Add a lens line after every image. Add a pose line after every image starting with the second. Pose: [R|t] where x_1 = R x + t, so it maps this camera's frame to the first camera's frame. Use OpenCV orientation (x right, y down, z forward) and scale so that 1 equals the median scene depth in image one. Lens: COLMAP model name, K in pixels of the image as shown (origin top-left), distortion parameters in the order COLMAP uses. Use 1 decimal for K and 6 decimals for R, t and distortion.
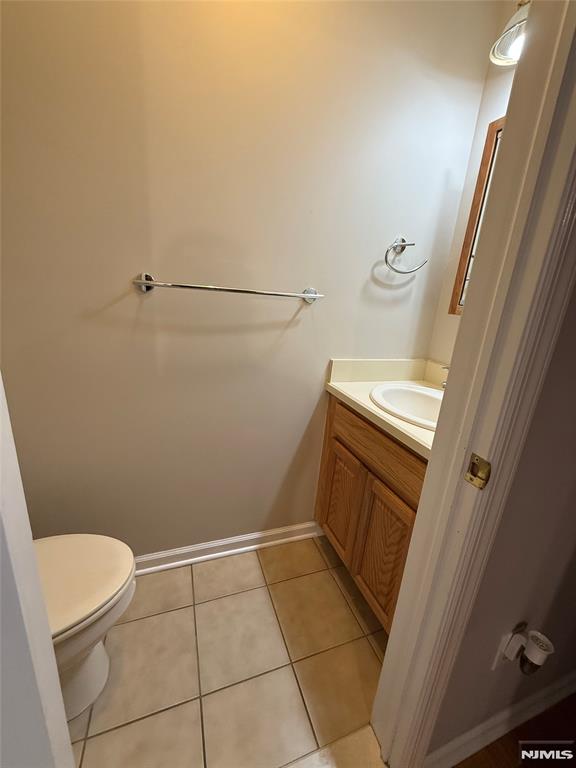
lens RADIAL K [[306.4, 0, 288.4], [0, 306.4, 381.2], [0, 0, 1]] dist [0.000837, 0.000467]
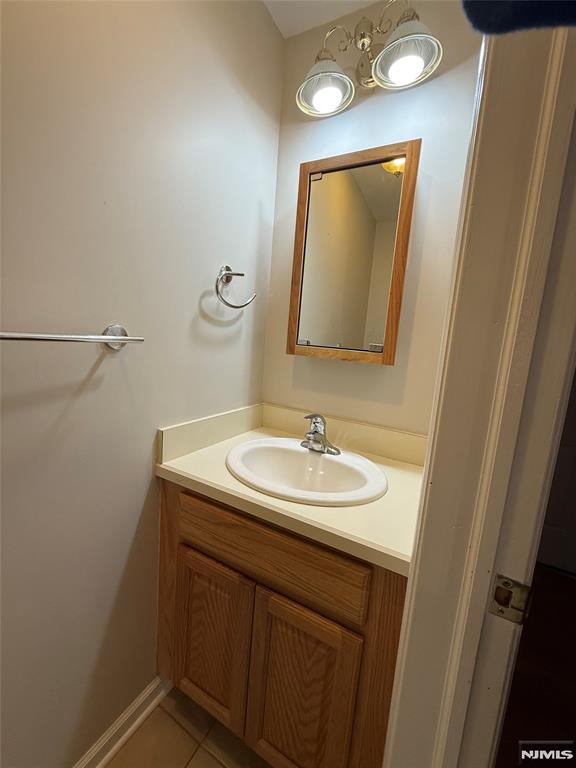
lens RADIAL K [[310.7, 0, 288.3], [0, 310.7, 380.2], [0, 0, 1]] dist [-0.000540, -0.000086]
pose [[0.754032, -0.108227, 0.647861, -0.079057], [0.164479, 0.986019, -0.026717, -0.117683], [-0.635911, 0.126705, 0.761290, 0.307053]]
